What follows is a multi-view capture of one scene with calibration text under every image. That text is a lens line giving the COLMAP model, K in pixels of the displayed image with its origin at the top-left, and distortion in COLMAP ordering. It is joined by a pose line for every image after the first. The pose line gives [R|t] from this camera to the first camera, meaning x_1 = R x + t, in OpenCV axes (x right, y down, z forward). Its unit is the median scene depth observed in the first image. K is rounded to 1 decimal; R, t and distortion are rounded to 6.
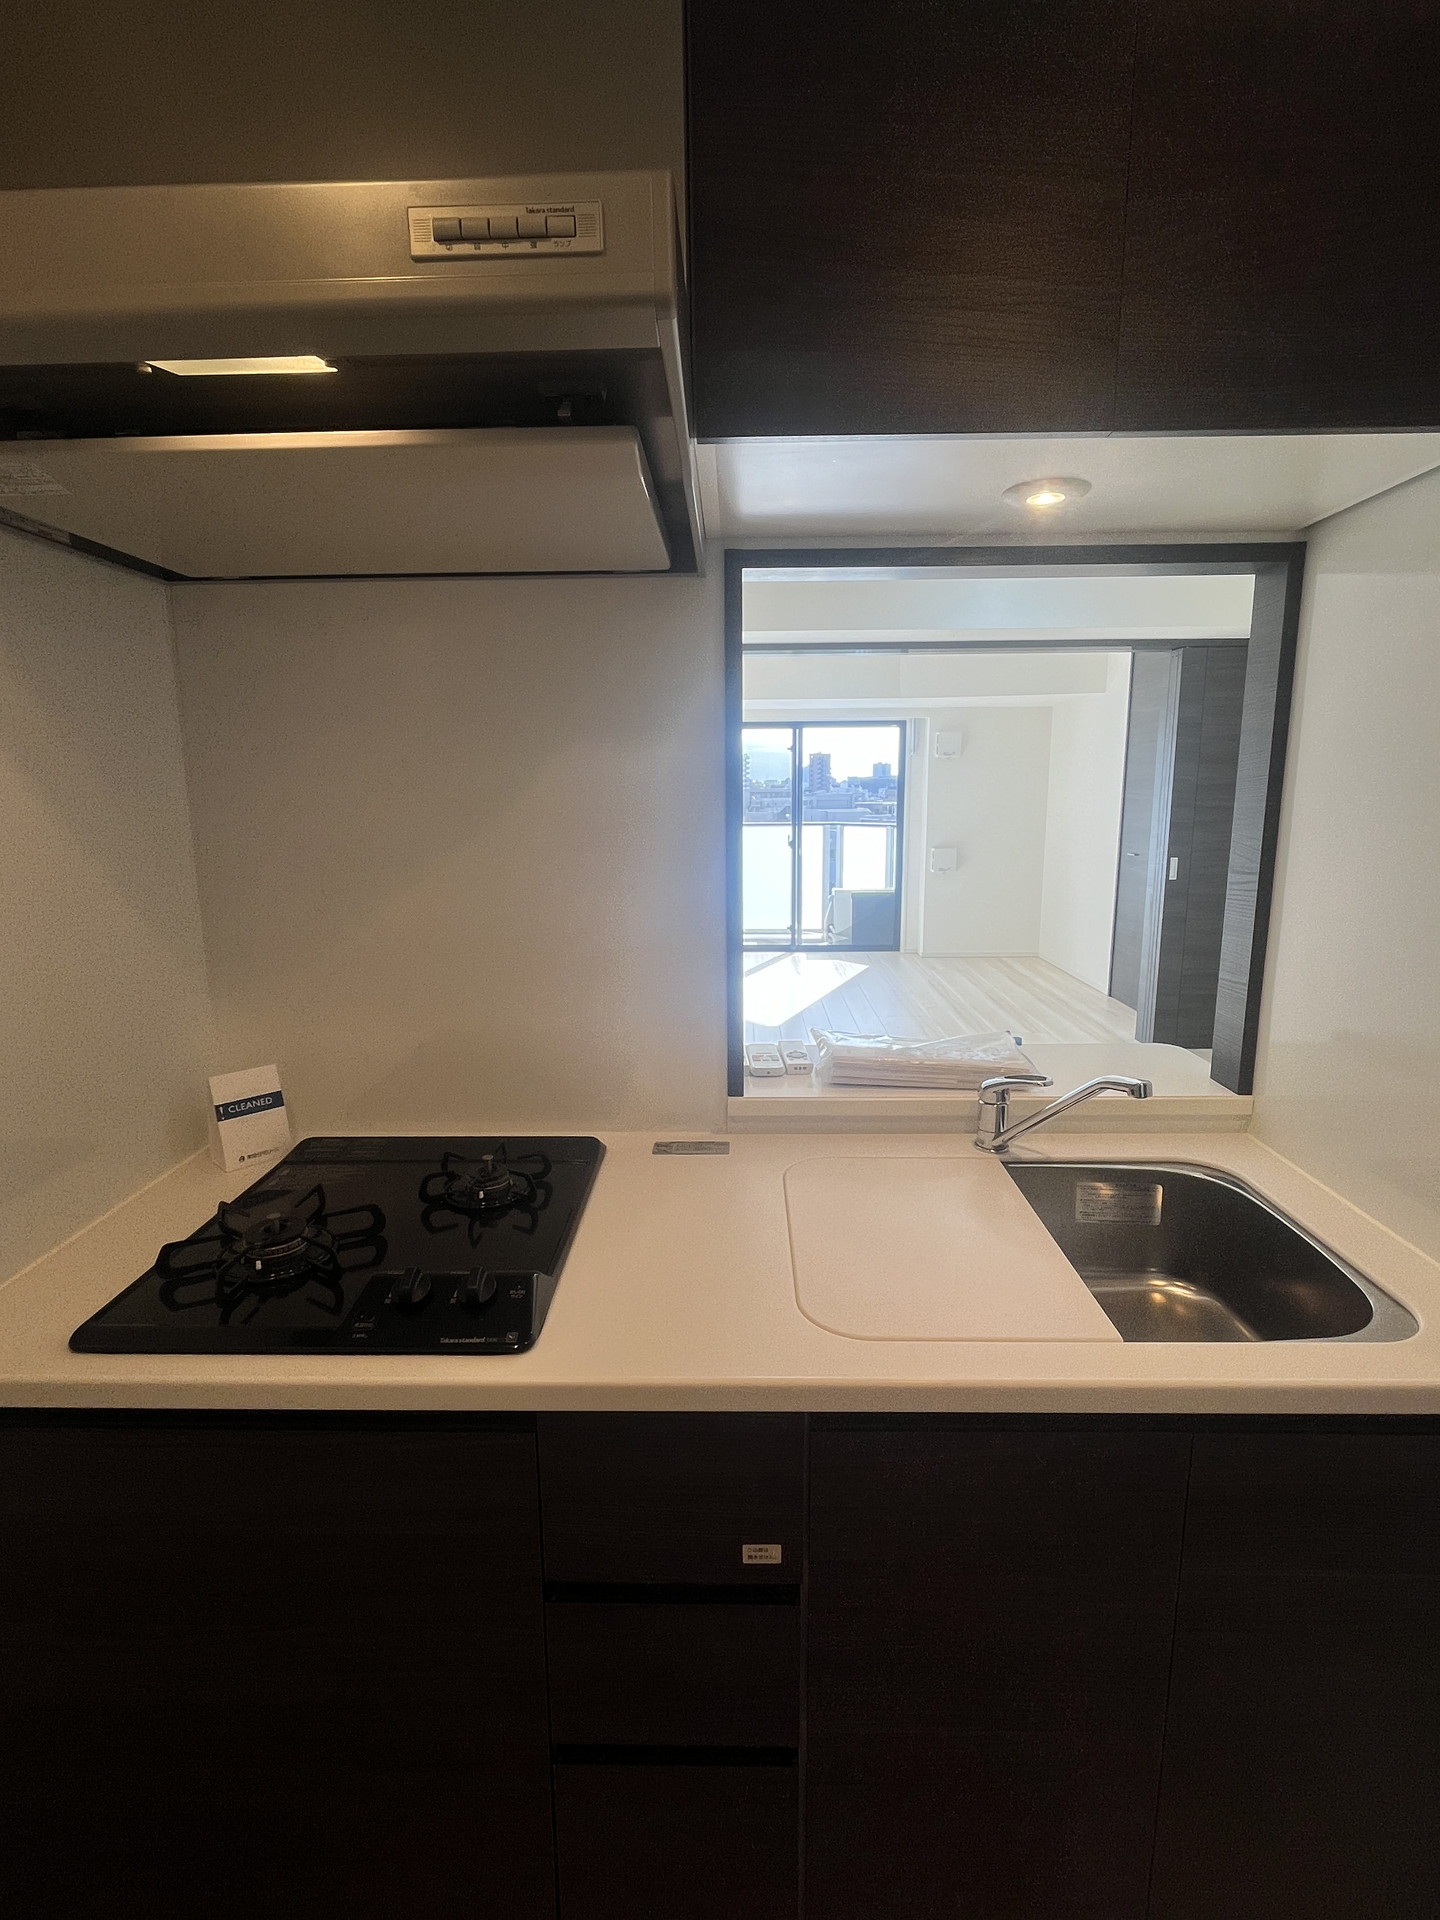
lens RADIAL K [[914.0, 0, 720.6], [0, 914.0, 957.0], [0, 0, 1]] dist [-0.001909, 0.000311]
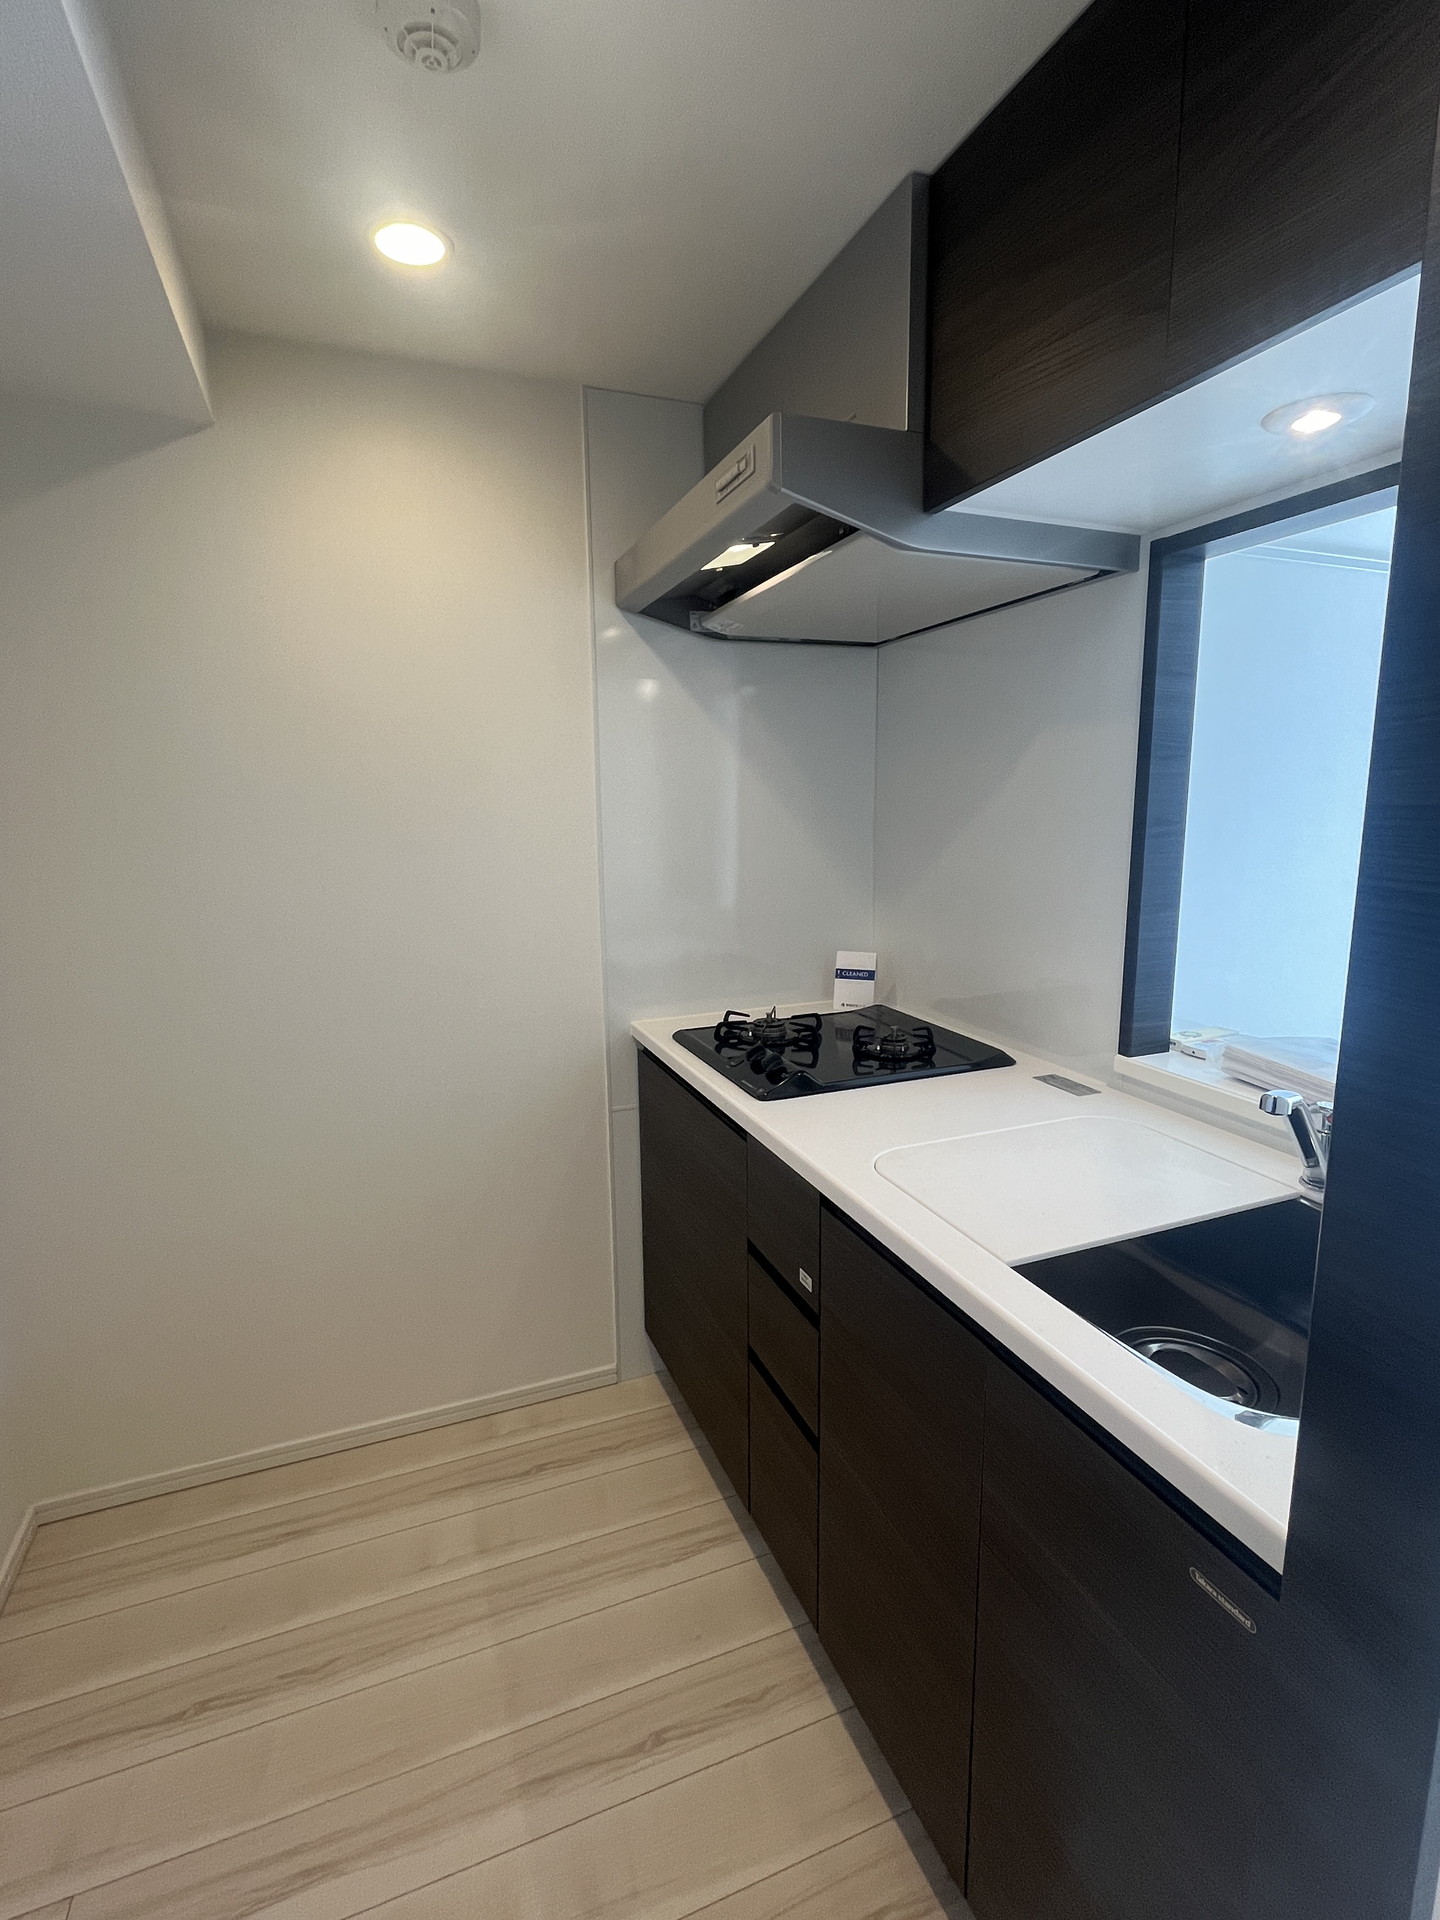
lens RADIAL K [[914.0, 0, 721.5], [0, 914.0, 960.4], [0, 0, 1]] dist [-0.001909, 0.000311]
pose [[0.378159, 0.160798, -0.911669, 0.841880], [-0.152889, 0.982124, 0.109806, -0.000465], [0.913028, 0.097860, 0.395983, 0.154536]]
